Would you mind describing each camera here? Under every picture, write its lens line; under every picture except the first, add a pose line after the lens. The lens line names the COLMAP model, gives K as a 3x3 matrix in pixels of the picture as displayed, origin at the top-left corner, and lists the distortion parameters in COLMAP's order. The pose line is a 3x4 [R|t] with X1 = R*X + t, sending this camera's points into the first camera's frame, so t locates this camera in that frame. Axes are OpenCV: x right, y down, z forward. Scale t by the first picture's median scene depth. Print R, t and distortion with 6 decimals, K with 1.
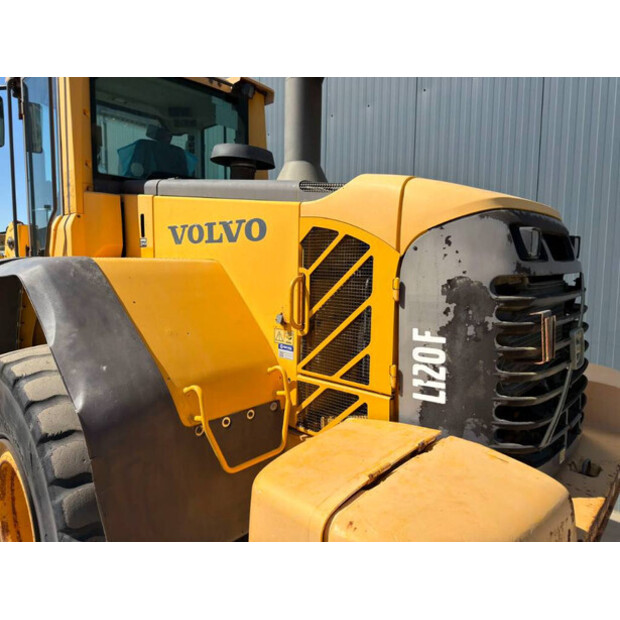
lens RADIAL K [[433.3, 0, 309.4], [0, 433.3, 313.0], [0, 0, 1]] dist [0.095706, -0.117334]
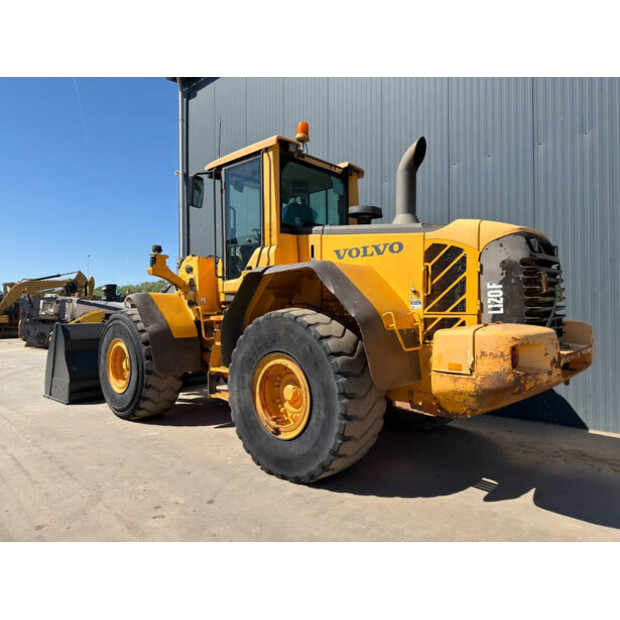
lens RADIAL K [[433.3, 0, 309.4], [0, 433.3, 313.0], [0, 0, 1]] dist [0.095706, -0.117334]
pose [[0.999753, -0.022199, 0.000513, -0.495353], [0.022146, 0.995120, -0.096154, 0.275448], [0.001624, 0.096142, 0.995366, -0.915892]]
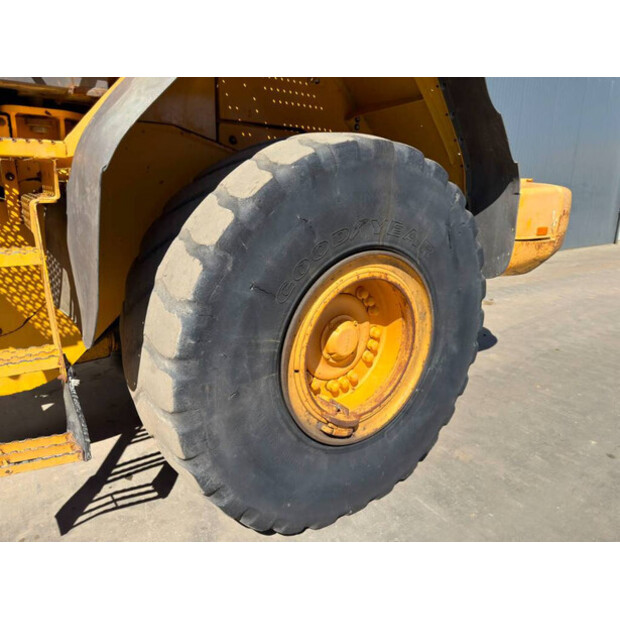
lens RADIAL K [[442.3, 0, 309.1], [0, 442.3, 312.9], [0, 0, 1]] dist [0.003716, 0.004584]
pose [[0.204025, -0.284089, 0.936839, -1.377105], [0.077653, 0.958649, 0.273791, 0.152193], [-0.975881, 0.016888, 0.217649, 0.859864]]
